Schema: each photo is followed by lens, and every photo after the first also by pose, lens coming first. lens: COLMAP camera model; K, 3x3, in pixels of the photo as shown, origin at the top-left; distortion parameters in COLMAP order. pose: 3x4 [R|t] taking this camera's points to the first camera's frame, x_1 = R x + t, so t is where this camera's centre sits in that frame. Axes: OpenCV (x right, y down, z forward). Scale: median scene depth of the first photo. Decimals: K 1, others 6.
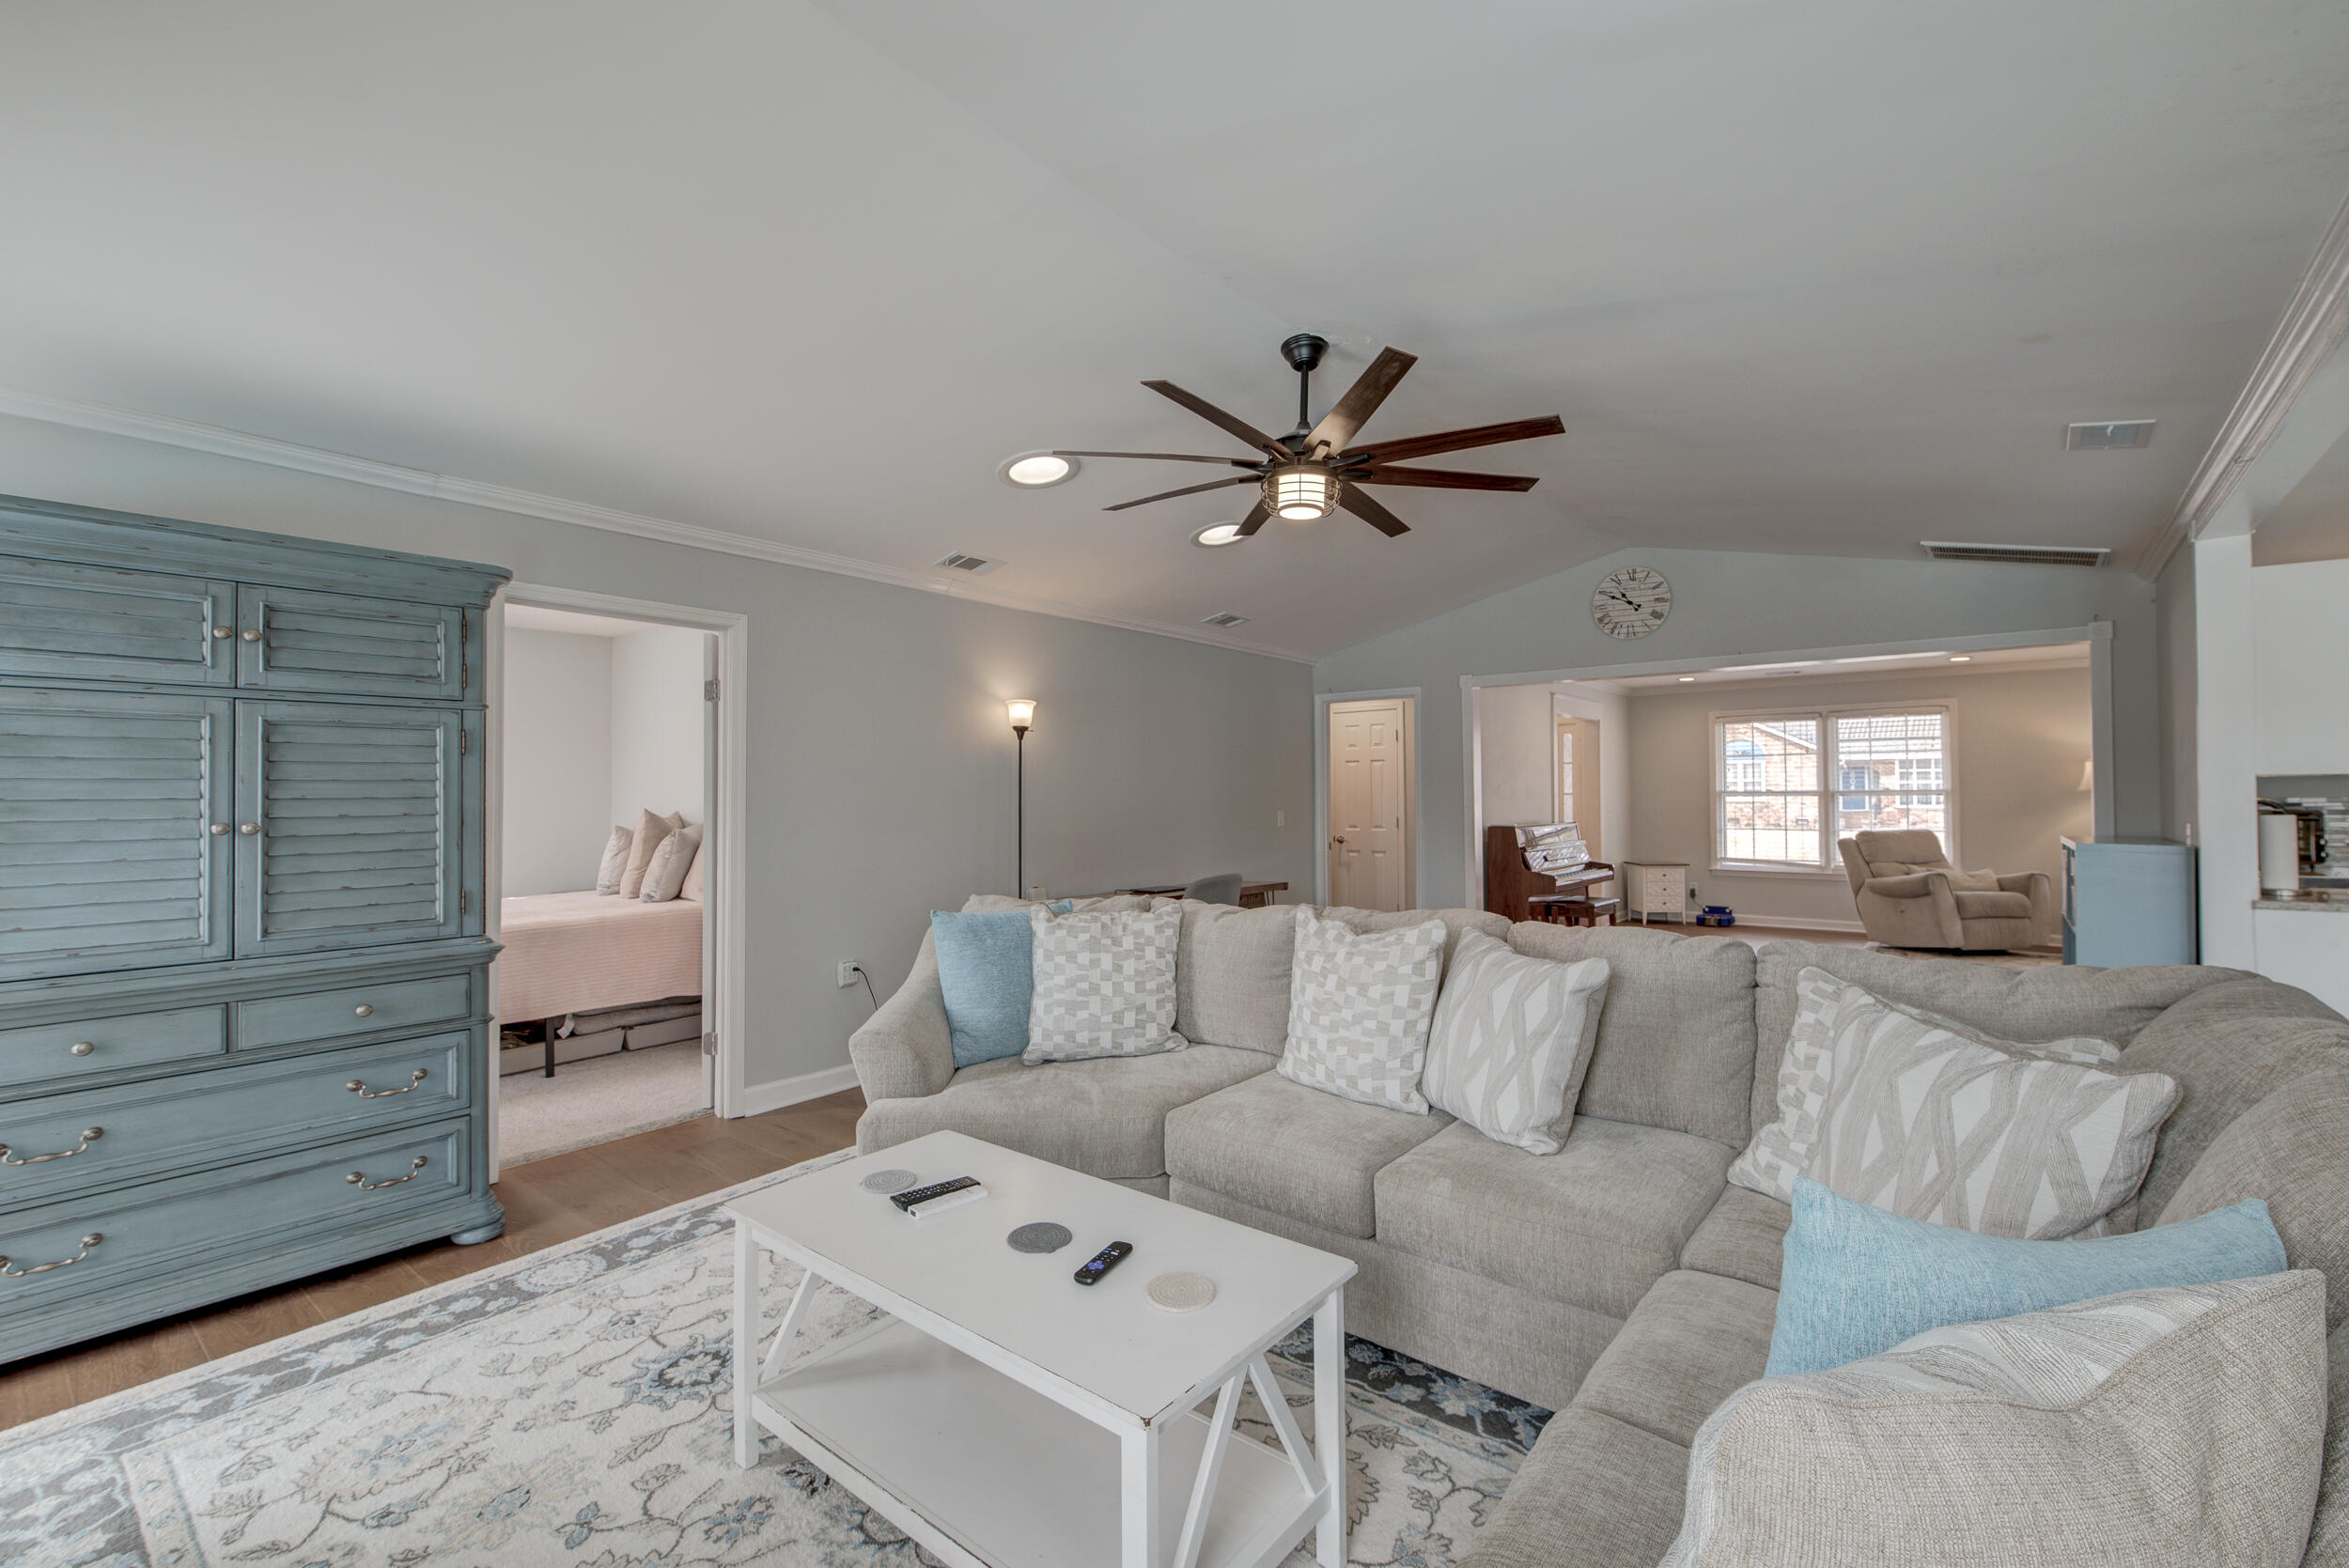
lens RADIAL K [[997.0, 0, 1169.9], [0, 997.0, 772.7], [0, 0, 1]] dist [-0.002379, -0.002584]
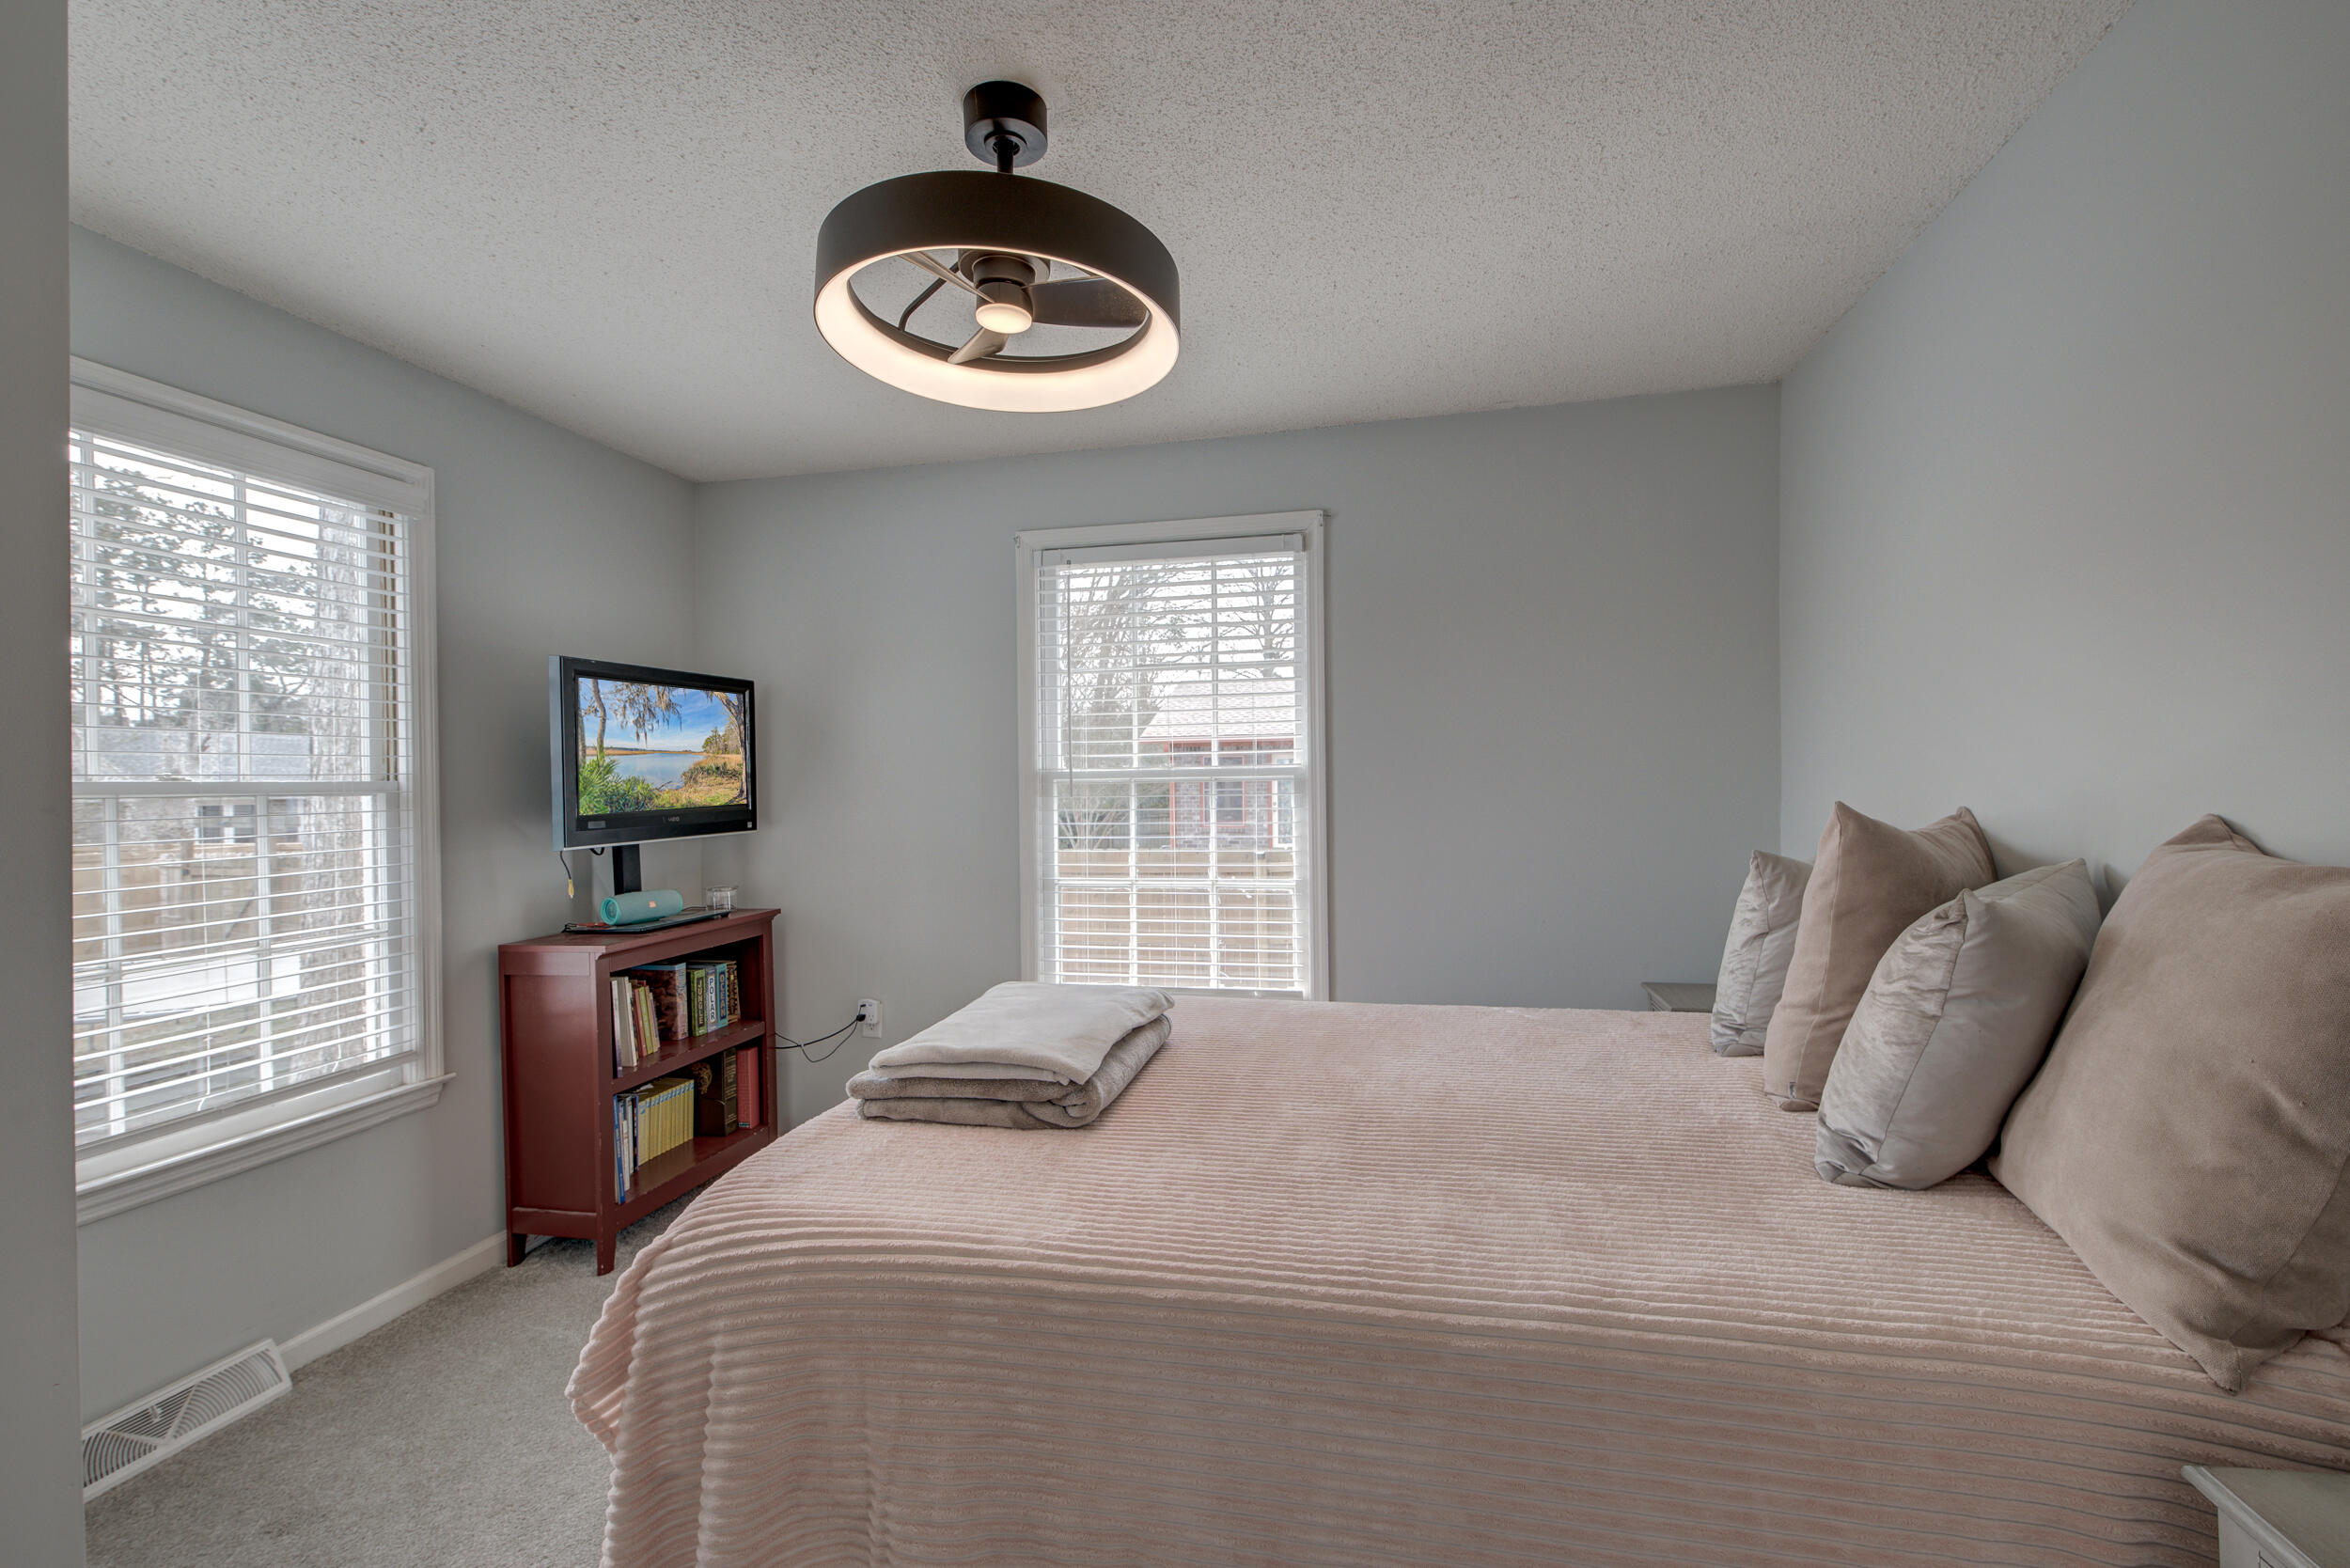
lens RADIAL K [[997.5, 0, 1181.4], [0, 997.5, 776.3], [0, 0, 1]] dist [-0.002379, -0.002584]
pose [[0.451975, -0.008527, -0.891990, -0.360920], [0.022307, 0.999750, 0.001746, 0.024482], [0.891752, -0.020686, 0.452052, 0.710167]]
